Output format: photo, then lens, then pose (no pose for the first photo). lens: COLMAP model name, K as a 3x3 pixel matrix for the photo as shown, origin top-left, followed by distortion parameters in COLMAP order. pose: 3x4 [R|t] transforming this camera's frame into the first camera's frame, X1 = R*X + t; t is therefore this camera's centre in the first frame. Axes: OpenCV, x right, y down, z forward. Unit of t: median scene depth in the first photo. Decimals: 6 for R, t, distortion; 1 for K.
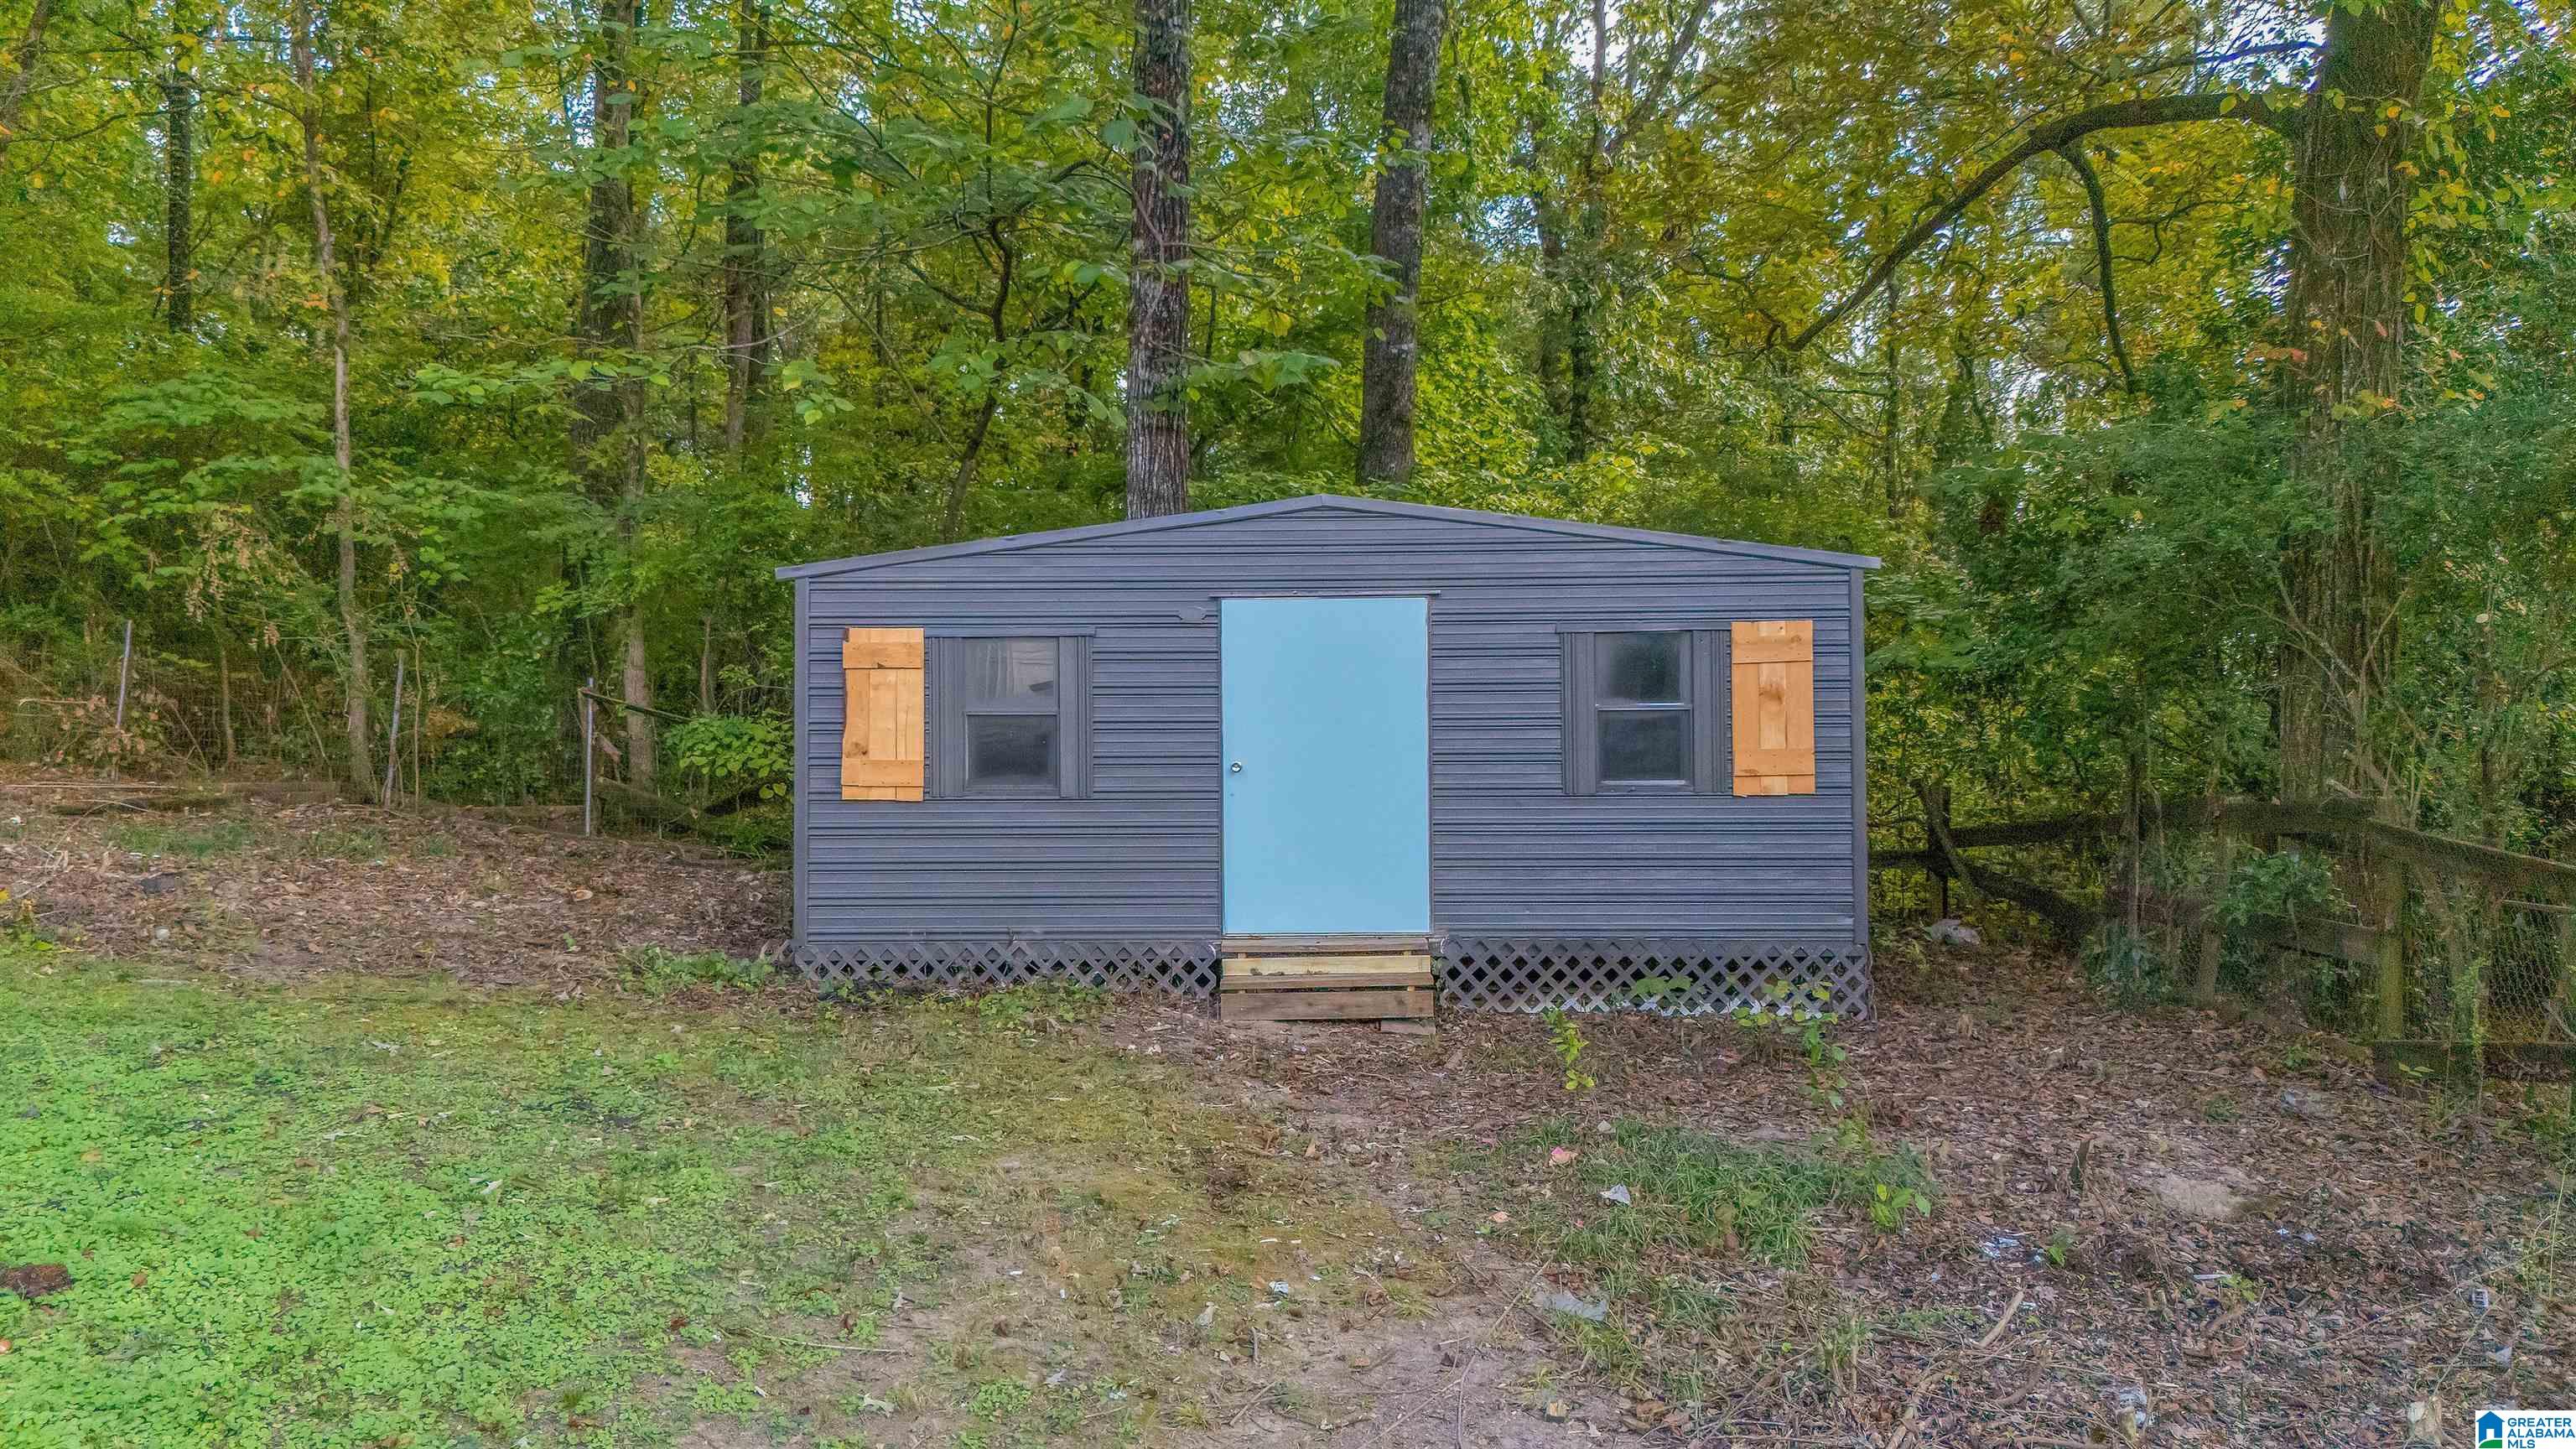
lens RADIAL K [[1855.0, 0, 1297.4], [0, 1855.0, 711.2], [0, 0, 1]] dist [0.139382, -0.167924]
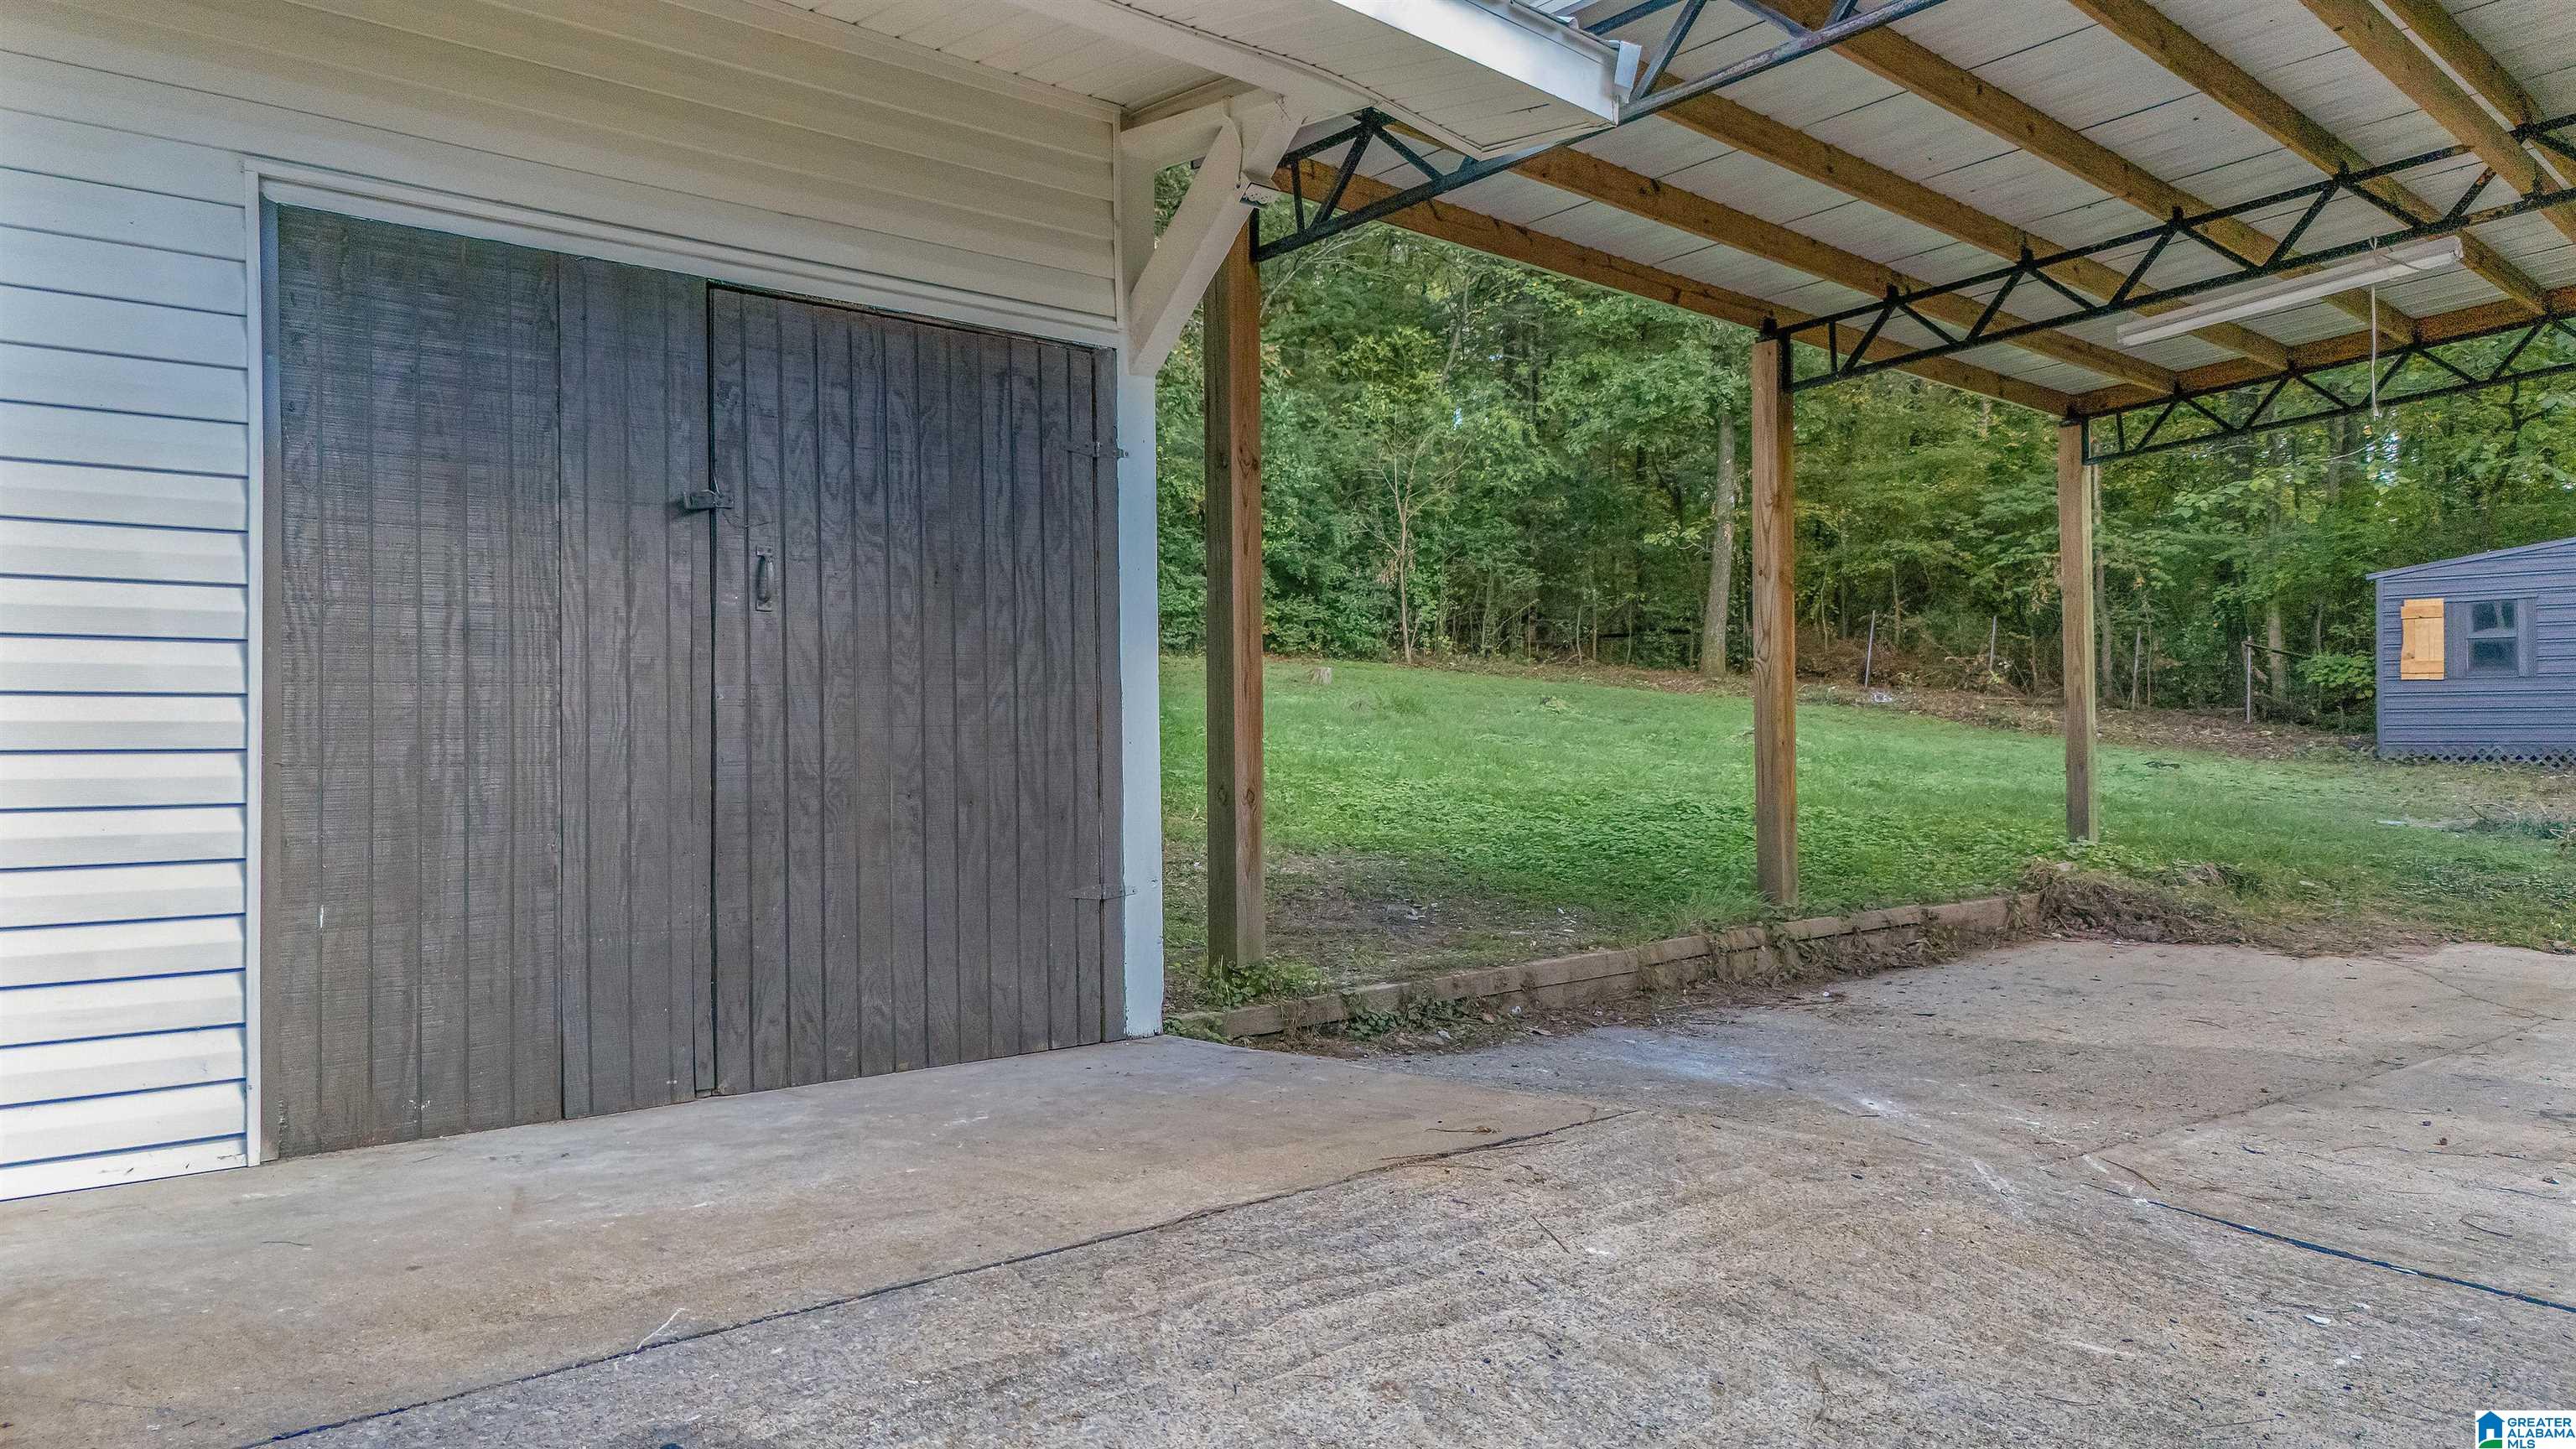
lens RADIAL K [[1855.0, 0, 1297.4], [0, 1855.0, 711.2], [0, 0, 1]] dist [0.139382, -0.167924]
pose [[0.711430, -0.009164, -0.702697, 0.265225], [0.012125, 0.999926, -0.000764, 0.046846], [0.702652, -0.007977, 0.711489, -0.978066]]
